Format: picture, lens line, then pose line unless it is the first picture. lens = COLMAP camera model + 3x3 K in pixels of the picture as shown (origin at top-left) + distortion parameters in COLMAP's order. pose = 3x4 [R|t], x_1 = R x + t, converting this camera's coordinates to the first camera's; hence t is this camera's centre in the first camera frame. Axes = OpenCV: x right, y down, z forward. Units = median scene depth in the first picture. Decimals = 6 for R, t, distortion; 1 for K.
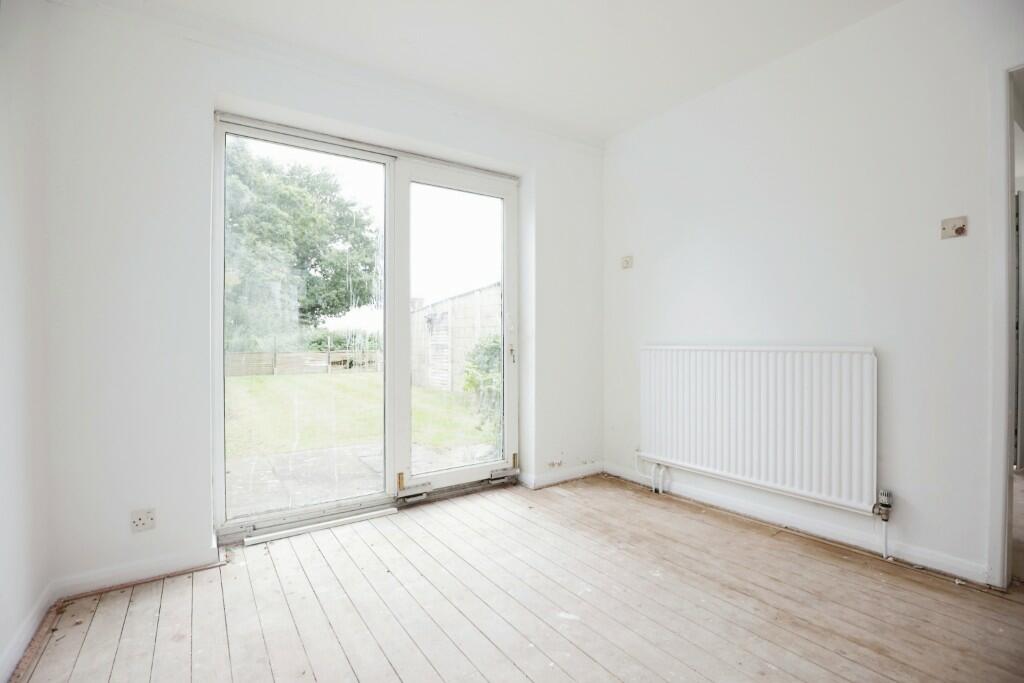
lens RADIAL K [[473.3, 0, 507.5], [0, 473.3, 351.4], [0, 0, 1]] dist [-0.001107, 0.000010]
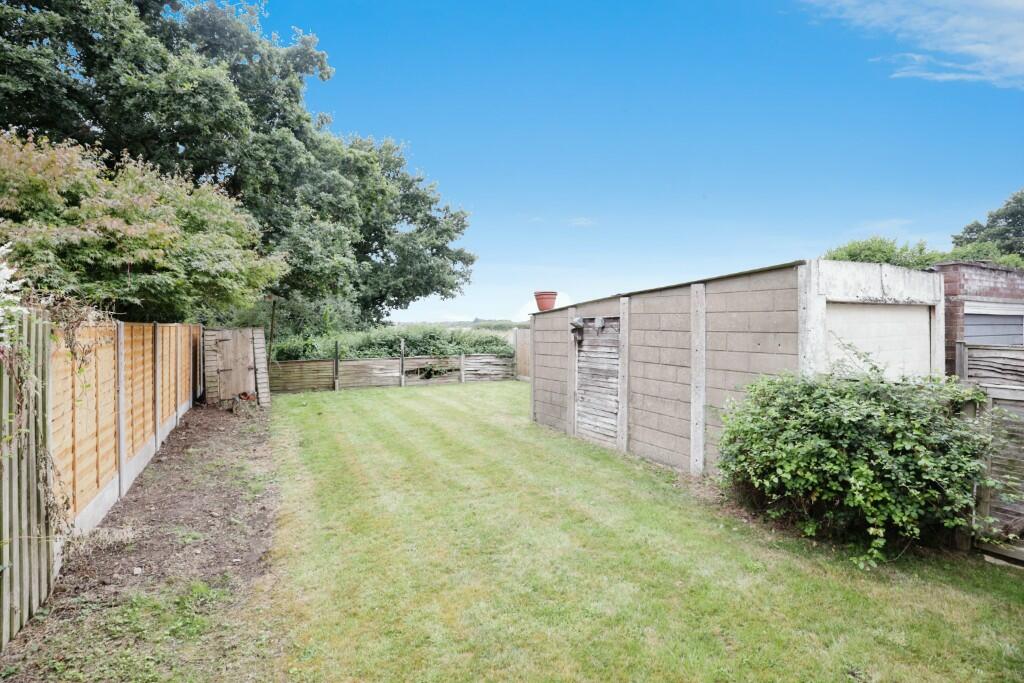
lens RADIAL K [[473.3, 0, 515.1], [0, 473.3, 331.0], [0, 0, 1]] dist [-0.001107, 0.000010]
pose [[0.996259, -0.001748, -0.086397, -0.126086], [0.001014, 0.999963, -0.008534, -0.037302], [0.086408, 0.008414, 0.996224, 0.239676]]
